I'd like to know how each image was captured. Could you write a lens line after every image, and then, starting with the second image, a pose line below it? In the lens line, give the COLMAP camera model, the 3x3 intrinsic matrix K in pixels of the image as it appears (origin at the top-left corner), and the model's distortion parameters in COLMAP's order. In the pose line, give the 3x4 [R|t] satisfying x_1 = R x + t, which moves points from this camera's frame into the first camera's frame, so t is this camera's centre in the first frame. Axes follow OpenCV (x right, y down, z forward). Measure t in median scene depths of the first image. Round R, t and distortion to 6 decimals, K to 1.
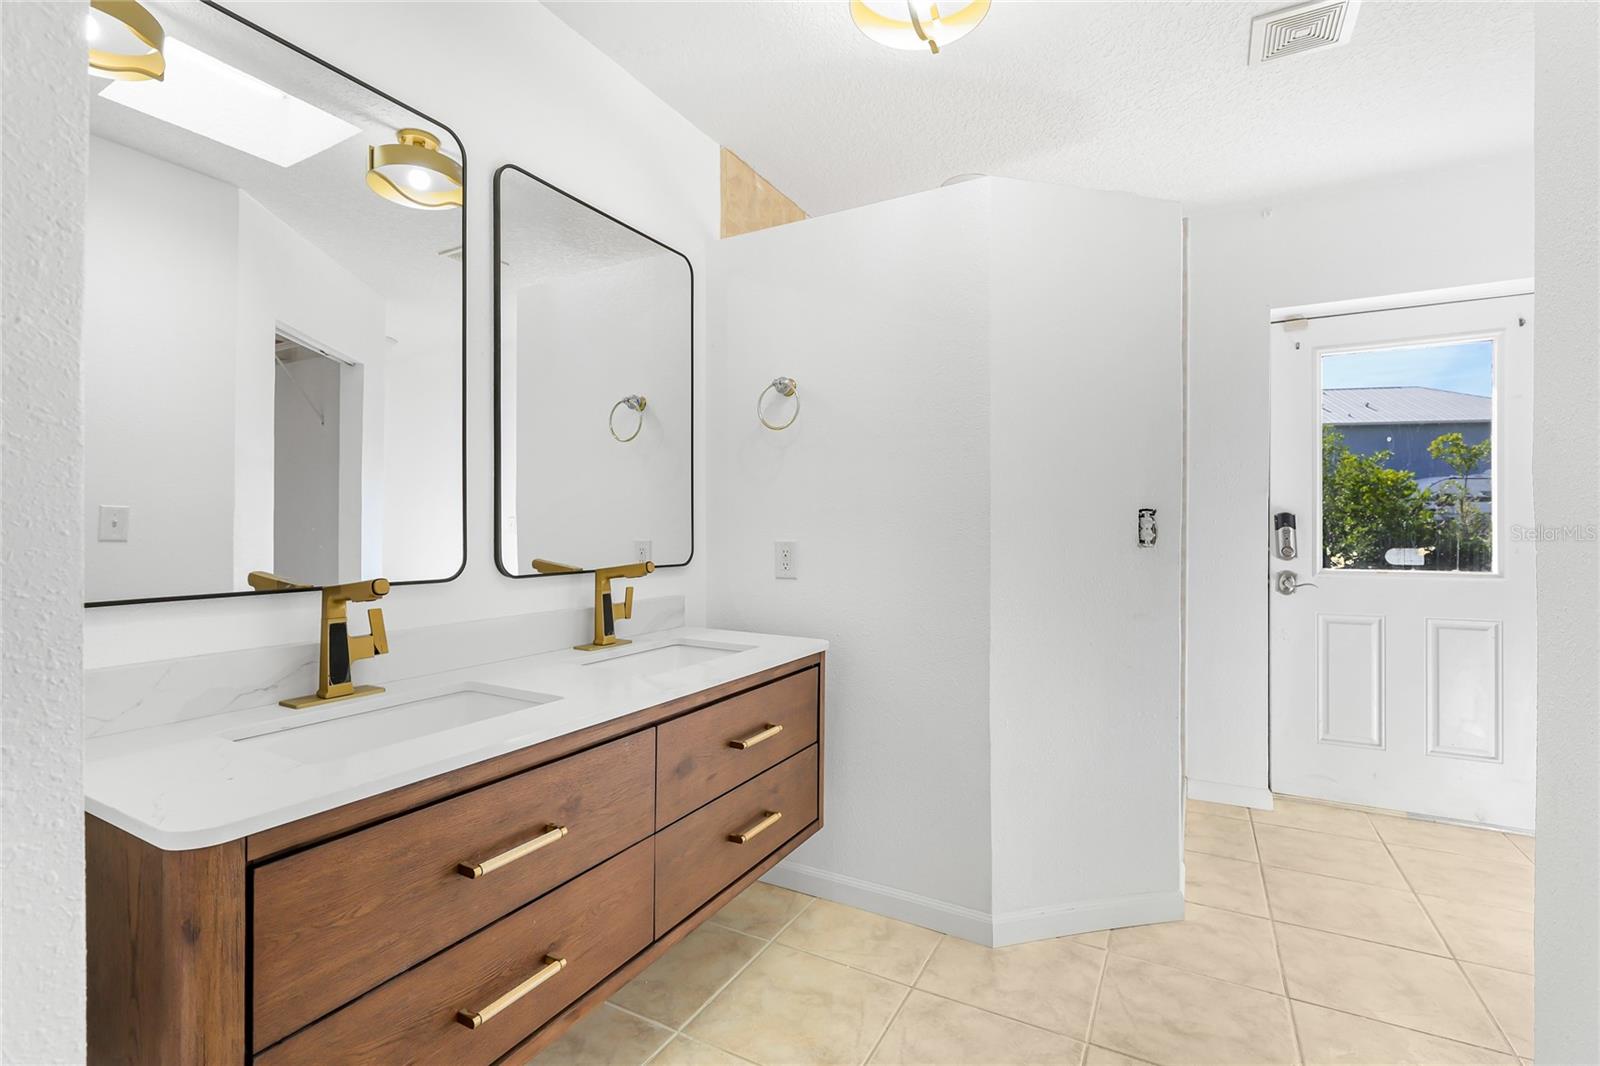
lens RADIAL K [[721.7, 0, 800.0], [0, 721.7, 533.0], [0, 0, 1]] dist [-0.000248, 0.000027]
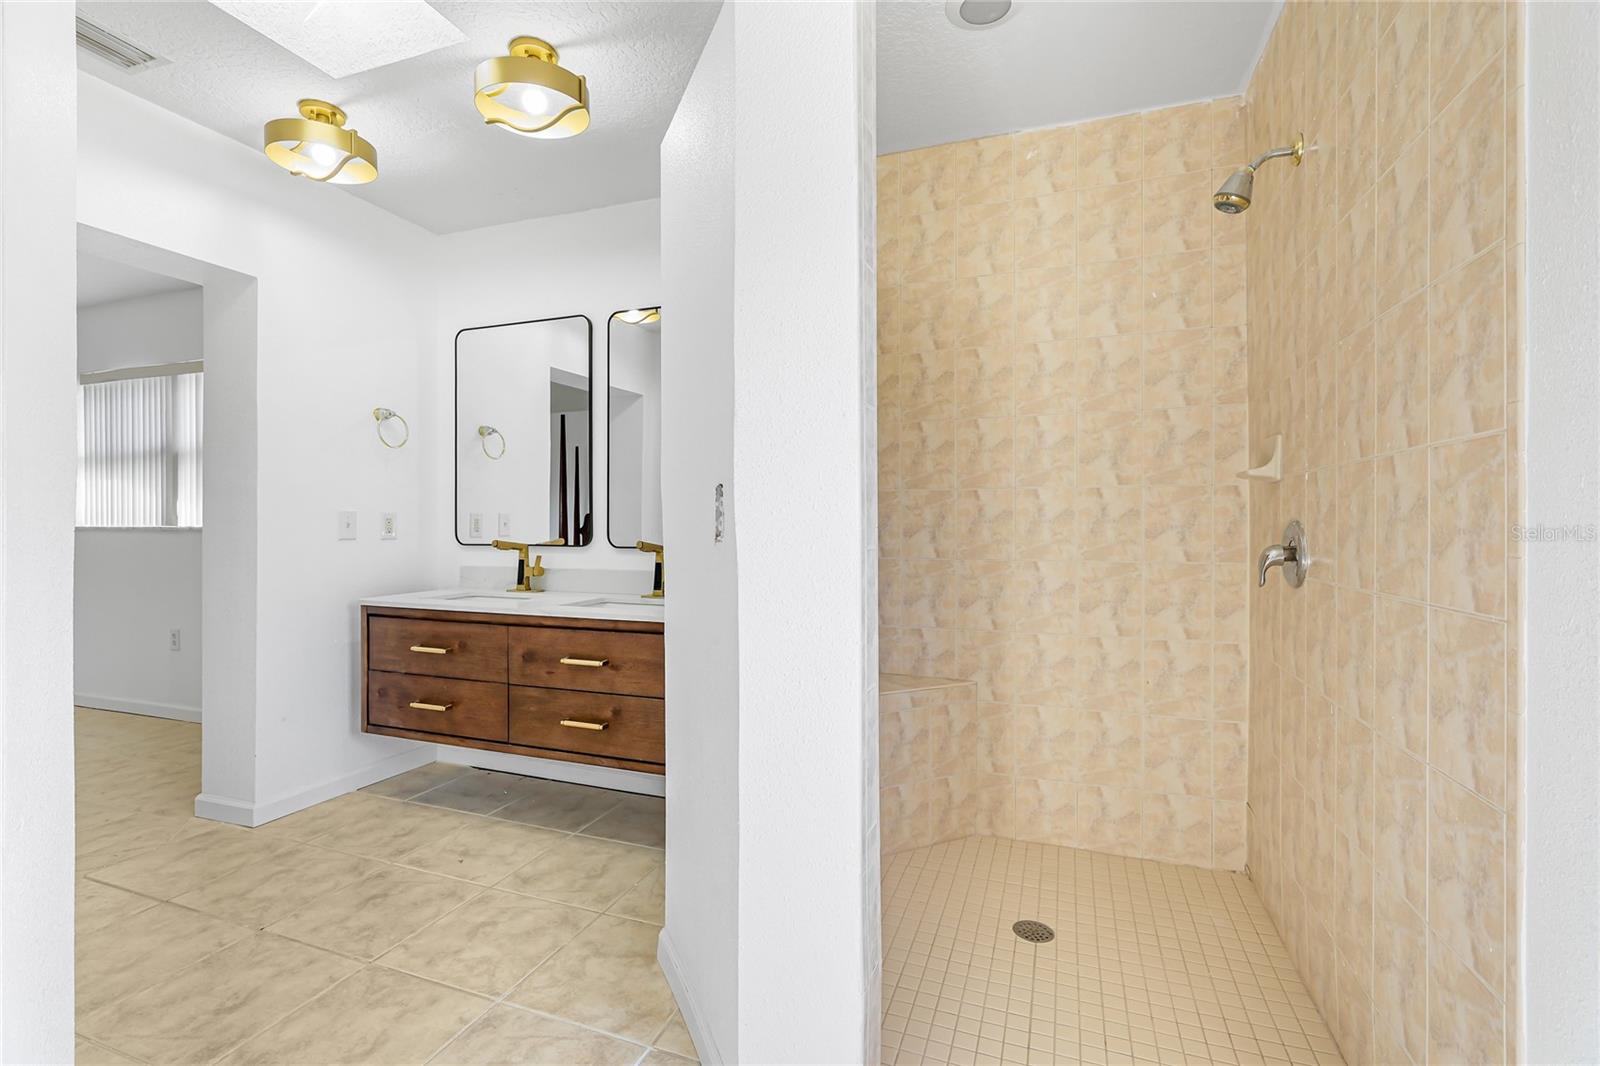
lens RADIAL K [[721.7, 0, 800.0], [0, 721.7, 533.0], [0, 0, 1]] dist [-0.000248, 0.000027]
pose [[0.148411, 0.013585, -0.988833, 1.421840], [-0.006881, 0.999896, 0.012704, 0.003478], [0.988902, 0.004919, 0.148489, 1.209774]]
